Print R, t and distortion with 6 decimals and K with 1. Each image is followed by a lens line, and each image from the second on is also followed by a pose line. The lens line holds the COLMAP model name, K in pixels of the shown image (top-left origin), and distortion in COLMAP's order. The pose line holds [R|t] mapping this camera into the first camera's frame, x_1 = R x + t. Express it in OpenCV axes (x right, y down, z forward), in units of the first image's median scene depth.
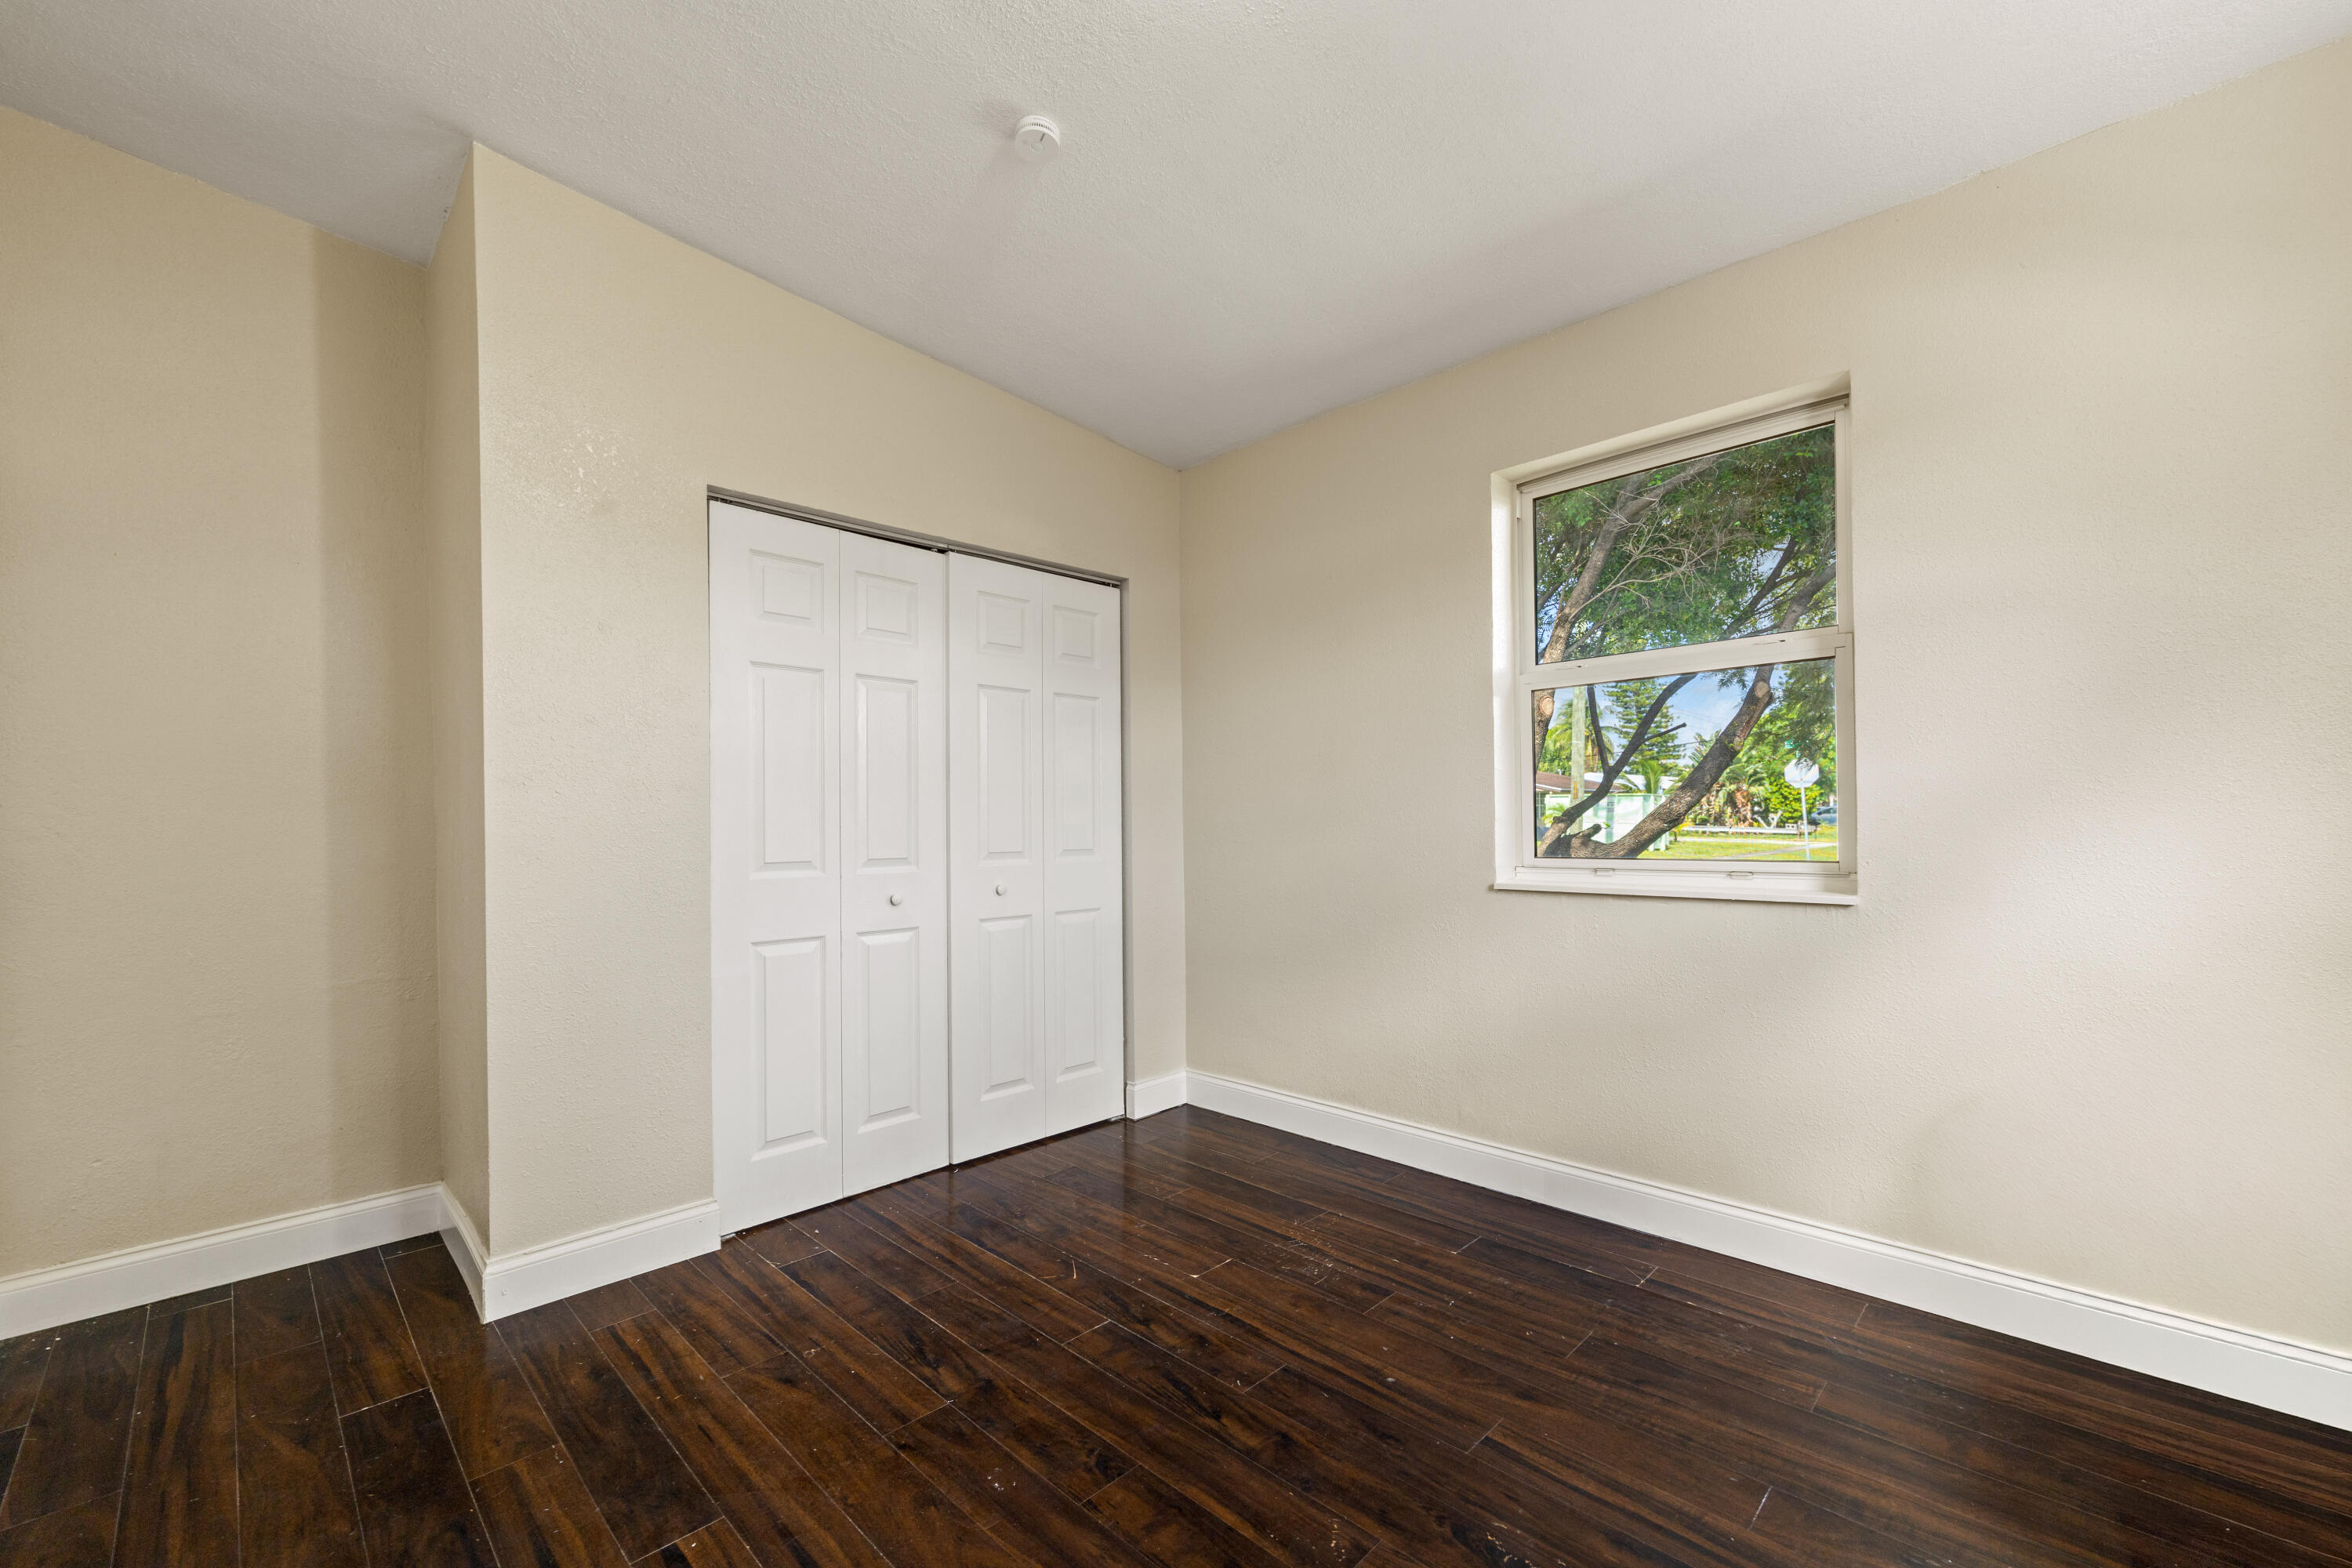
lens RADIAL K [[952.4, 0, 1168.8], [0, 952.4, 803.0], [0, 0, 1]] dist [0.001097, 0.000072]
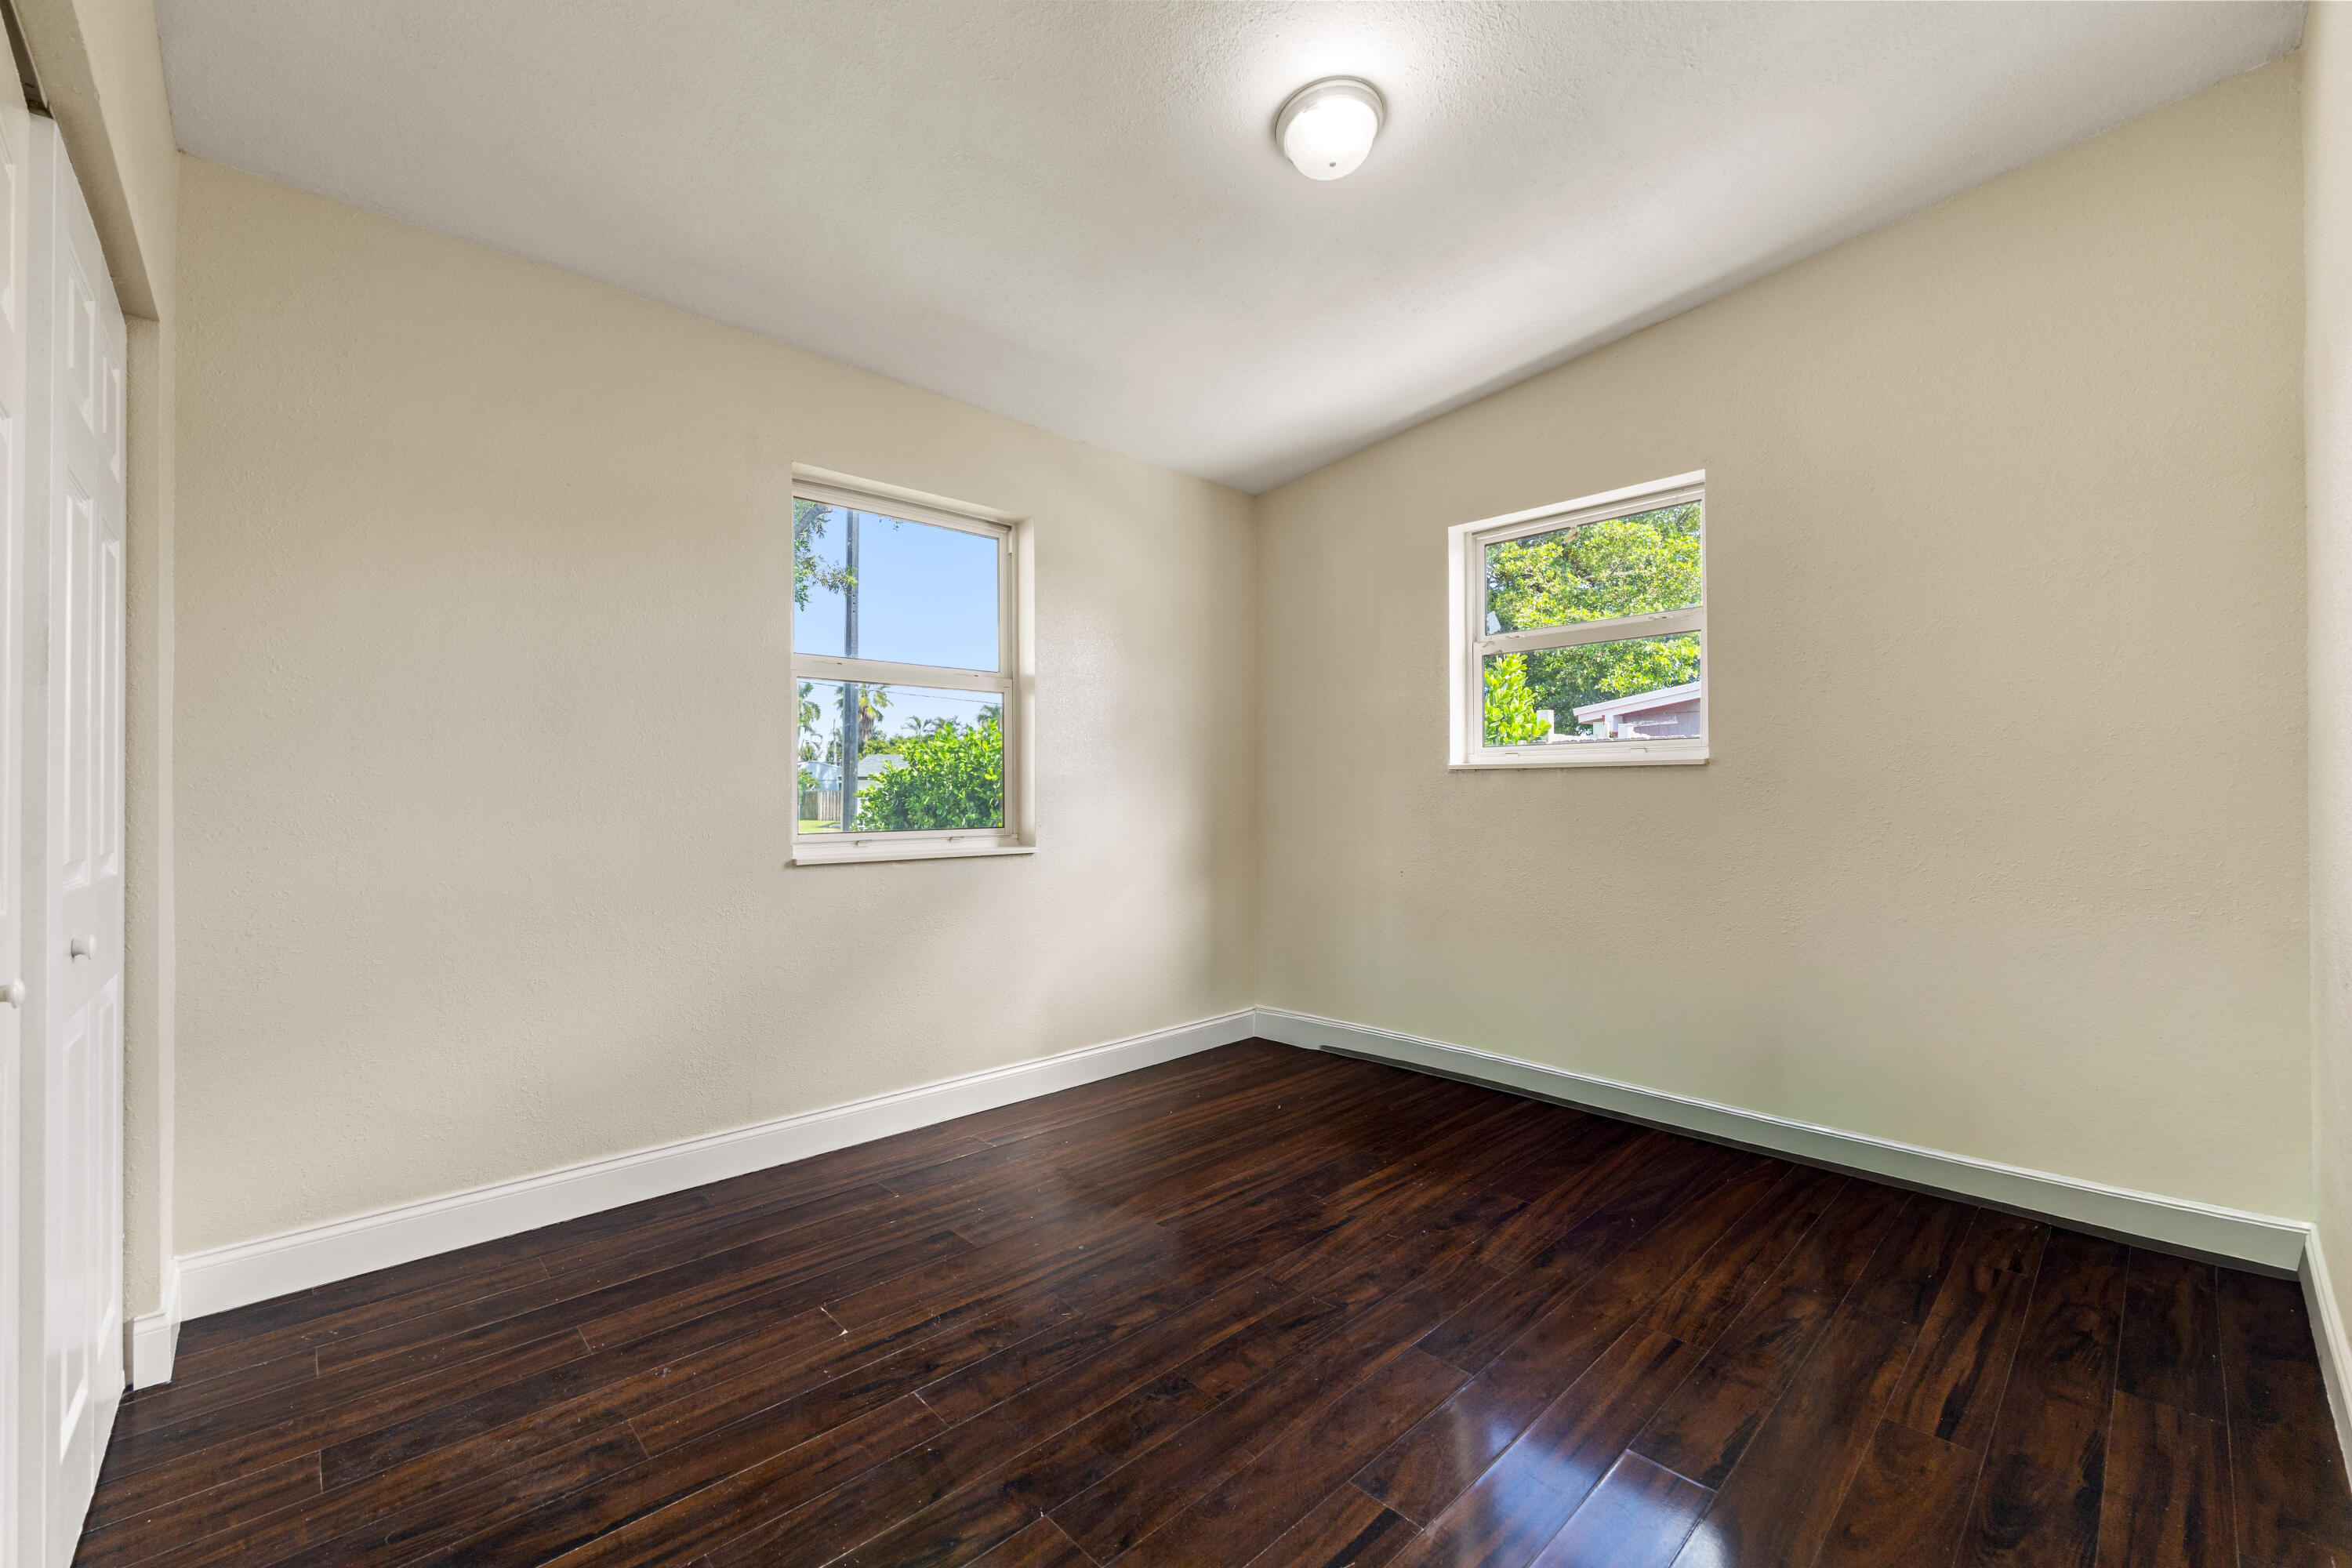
lens RADIAL K [[952.4, 0, 1169.1], [0, 952.4, 791.4], [0, 0, 1]] dist [0.001097, 0.000072]
pose [[0.030938, 0.019012, 0.999340, -0.905635], [-0.014279, 0.999725, -0.018577, 0.032172], [-0.999419, -0.013695, 0.031201, 0.768324]]
